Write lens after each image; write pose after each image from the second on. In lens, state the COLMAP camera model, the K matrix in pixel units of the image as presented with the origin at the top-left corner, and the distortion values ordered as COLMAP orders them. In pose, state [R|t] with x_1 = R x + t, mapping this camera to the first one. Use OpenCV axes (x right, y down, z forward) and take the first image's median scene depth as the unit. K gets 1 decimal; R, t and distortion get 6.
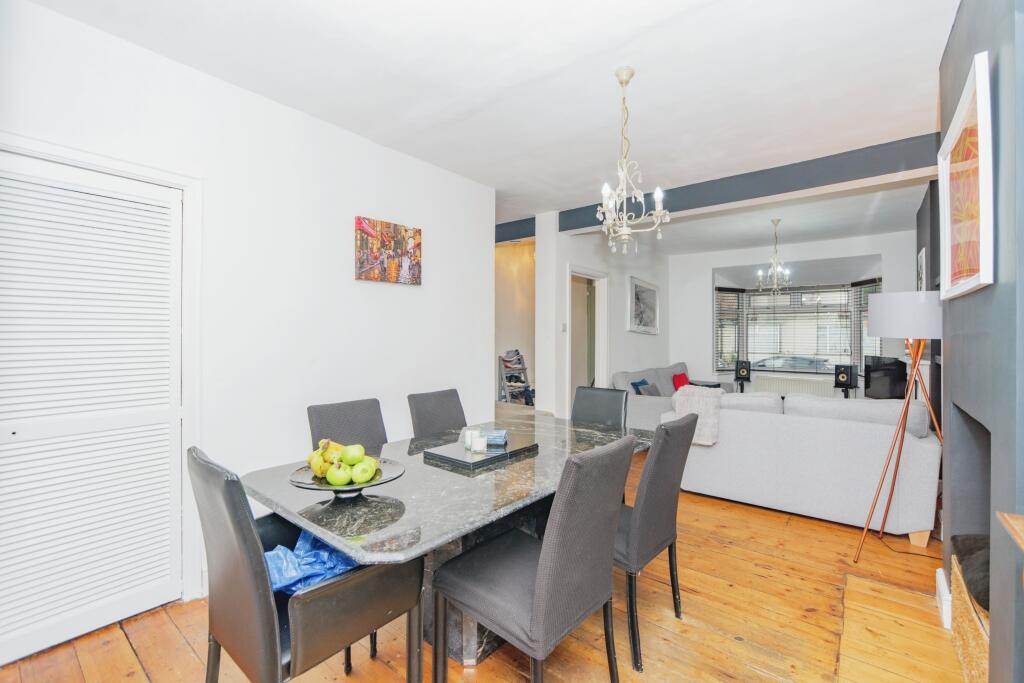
lens RADIAL K [[449.2, 0, 521.3], [0, 449.2, 335.8], [0, 0, 1]] dist [-0.000926, -0.000174]
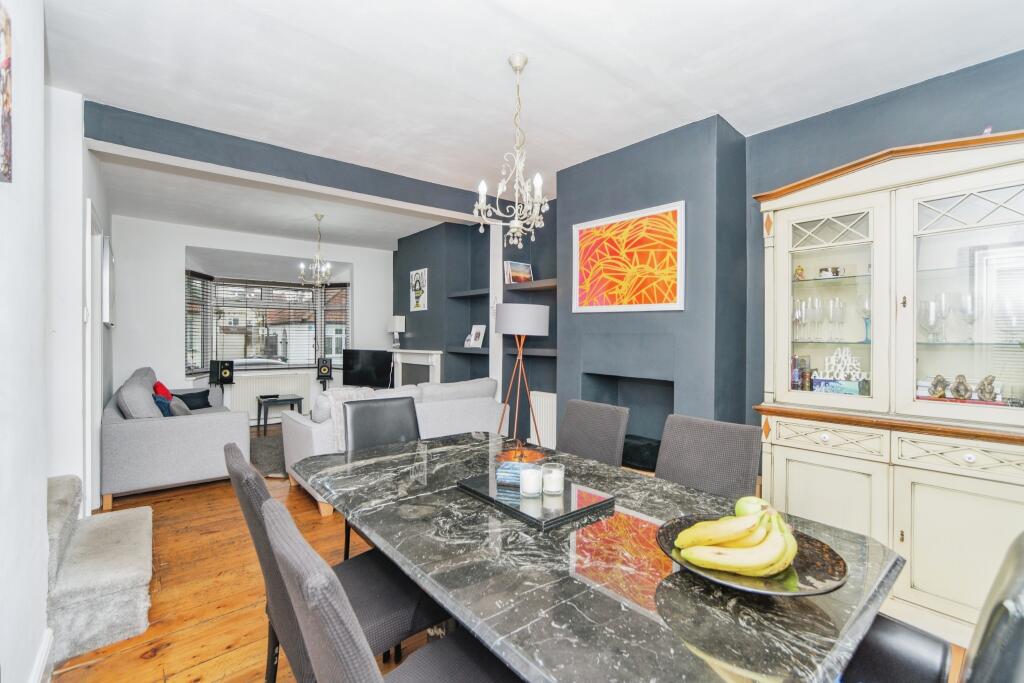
lens RADIAL K [[449.2, 0, 521.3], [0, 449.2, 335.8], [0, 0, 1]] dist [-0.000926, -0.000174]
pose [[0.195402, -0.007090, 0.980698, -0.322306], [-0.003679, 0.999962, 0.007962, -0.000323], [-0.980716, -0.005164, 0.195368, 0.357862]]
